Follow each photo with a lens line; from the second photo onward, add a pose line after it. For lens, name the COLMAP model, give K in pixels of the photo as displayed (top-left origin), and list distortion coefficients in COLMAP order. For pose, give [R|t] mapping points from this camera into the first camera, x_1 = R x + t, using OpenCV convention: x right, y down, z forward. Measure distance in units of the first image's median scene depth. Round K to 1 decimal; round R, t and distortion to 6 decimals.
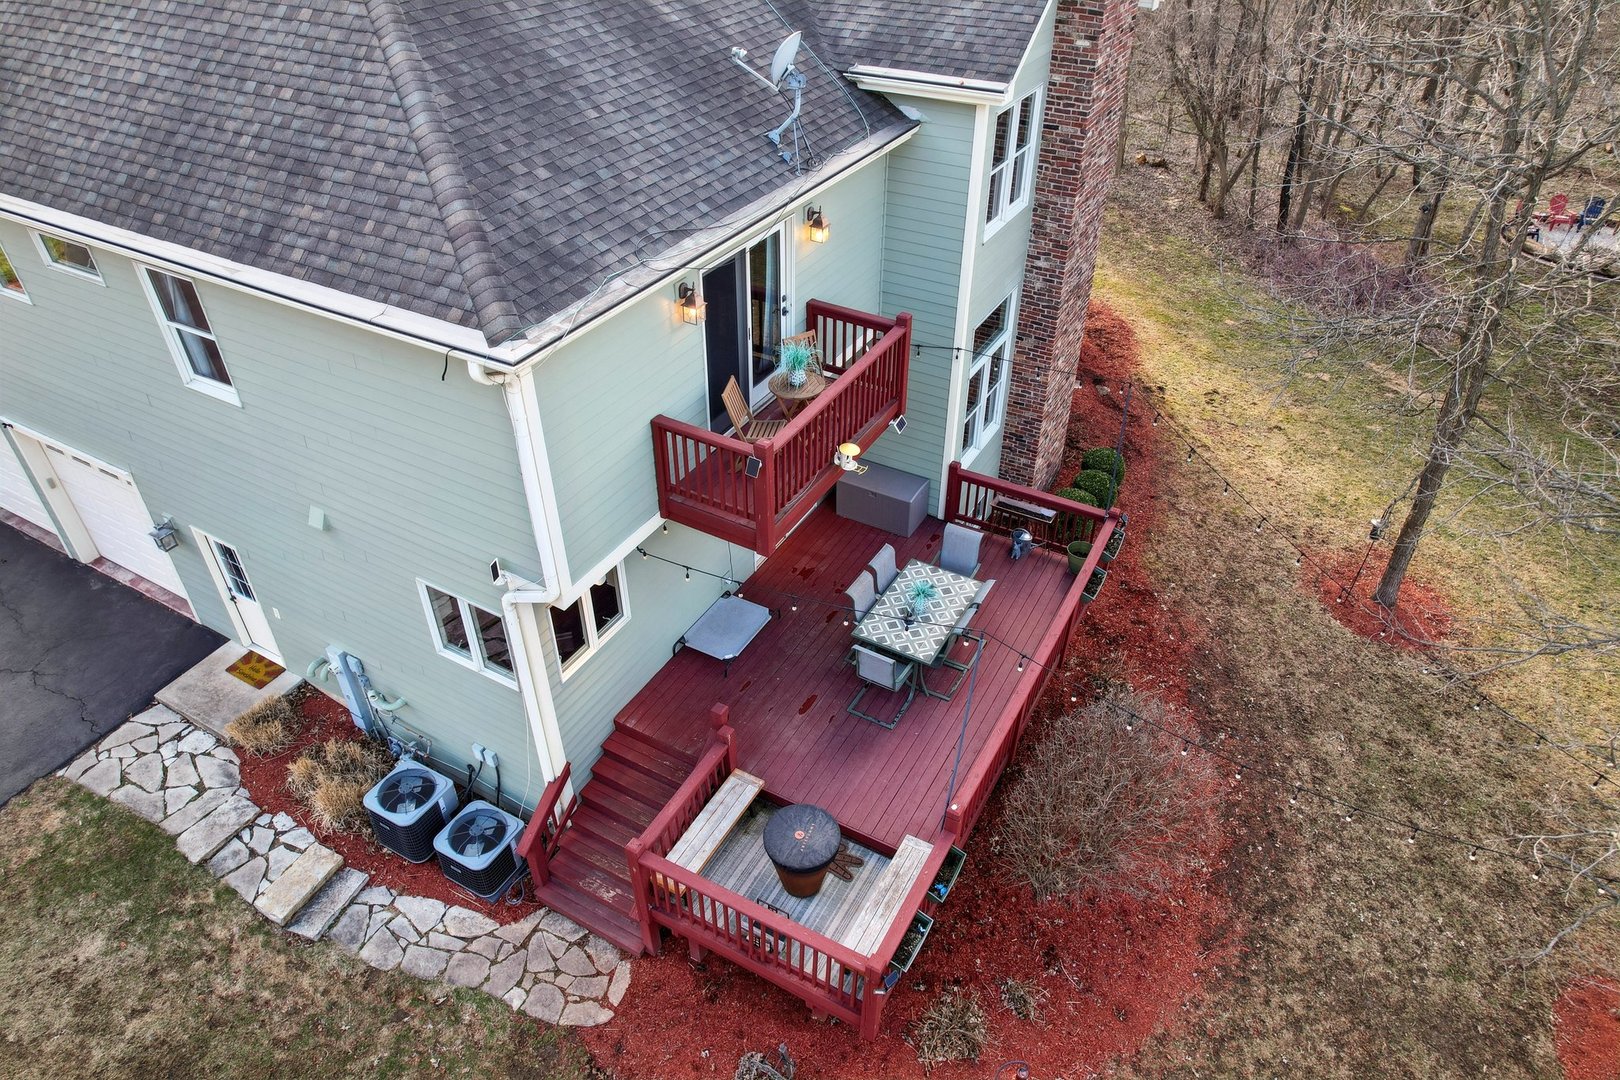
lens RADIAL K [[1024.3, 0, 808.5], [0, 1024.3, 537.6], [0, 0, 1]] dist [-0.004113, 0.004728]
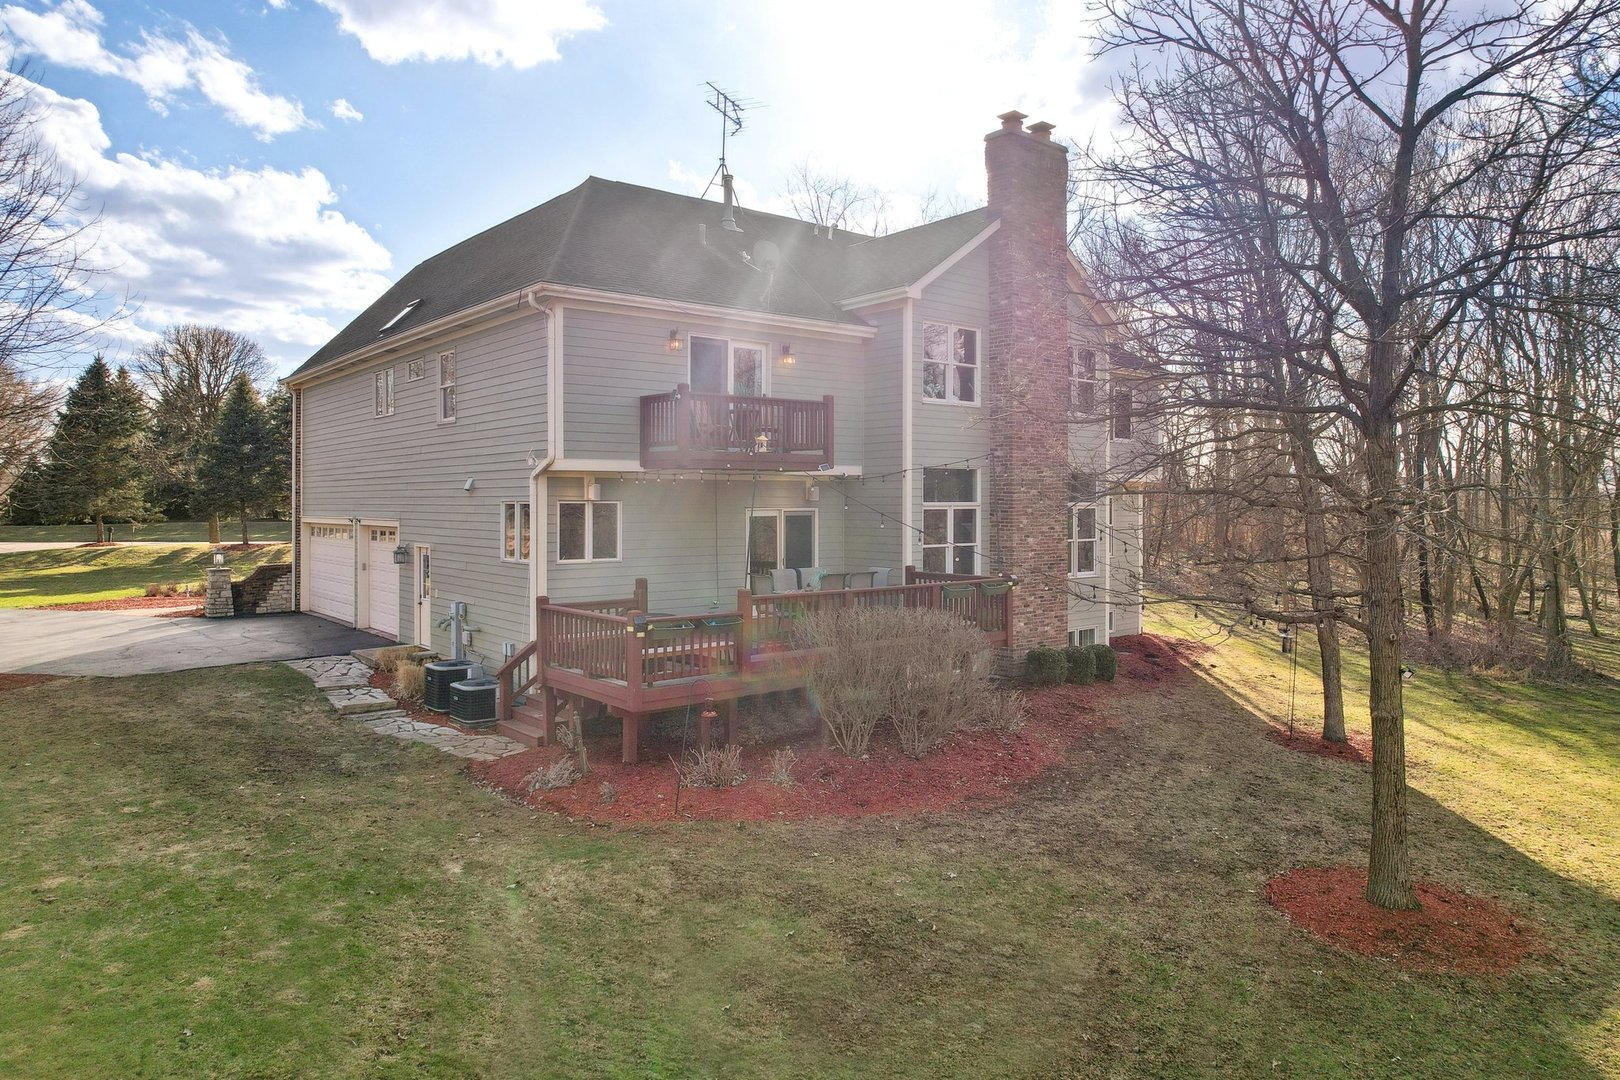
lens RADIAL K [[1024.3, 0, 807.8], [0, 1024.3, 534.6], [0, 0, 1]] dist [-0.004113, 0.004728]
pose [[0.936389, 0.009450, -0.350837, 0.628050], [-0.210107, 0.815810, -0.538803, 0.821379], [0.281124, 0.578243, 0.765901, -0.080452]]
